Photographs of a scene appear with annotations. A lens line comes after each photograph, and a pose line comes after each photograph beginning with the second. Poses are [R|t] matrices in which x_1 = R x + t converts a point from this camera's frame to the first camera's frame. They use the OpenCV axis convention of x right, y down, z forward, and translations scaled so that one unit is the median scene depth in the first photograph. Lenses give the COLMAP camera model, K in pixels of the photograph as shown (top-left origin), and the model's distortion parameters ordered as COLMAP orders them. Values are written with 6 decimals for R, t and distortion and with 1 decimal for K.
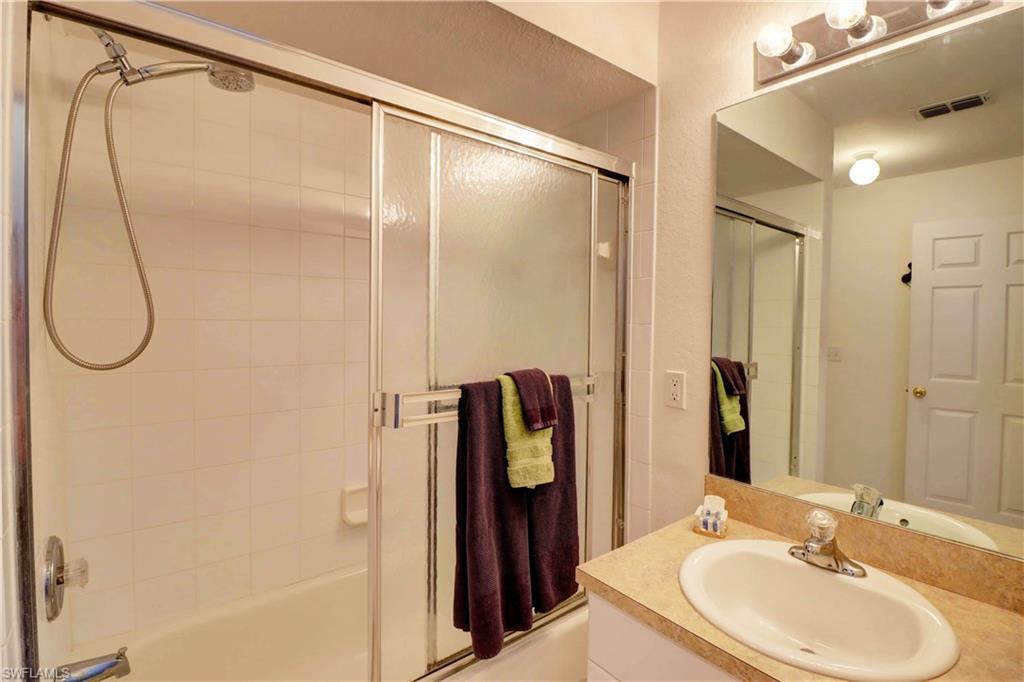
lens RADIAL K [[474.7, 0, 514.5], [0, 474.7, 337.2], [0, 0, 1]] dist [-0.001142, -0.012326]
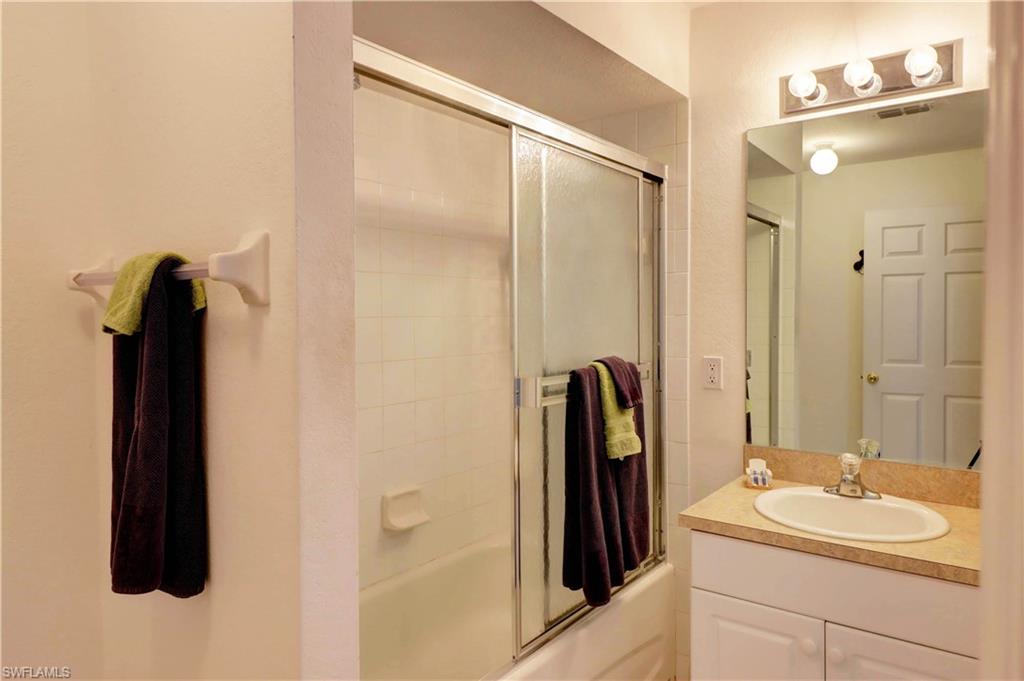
lens RADIAL K [[671.9, 0, 509.4], [0, 671.9, 336.9], [0, 0, 1]] dist [0.006862, 0.002671]
pose [[0.967417, -0.024671, 0.251982, -0.513520], [0.024790, 0.999689, 0.002705, 0.009273], [-0.251971, 0.003630, 0.967728, -0.408156]]
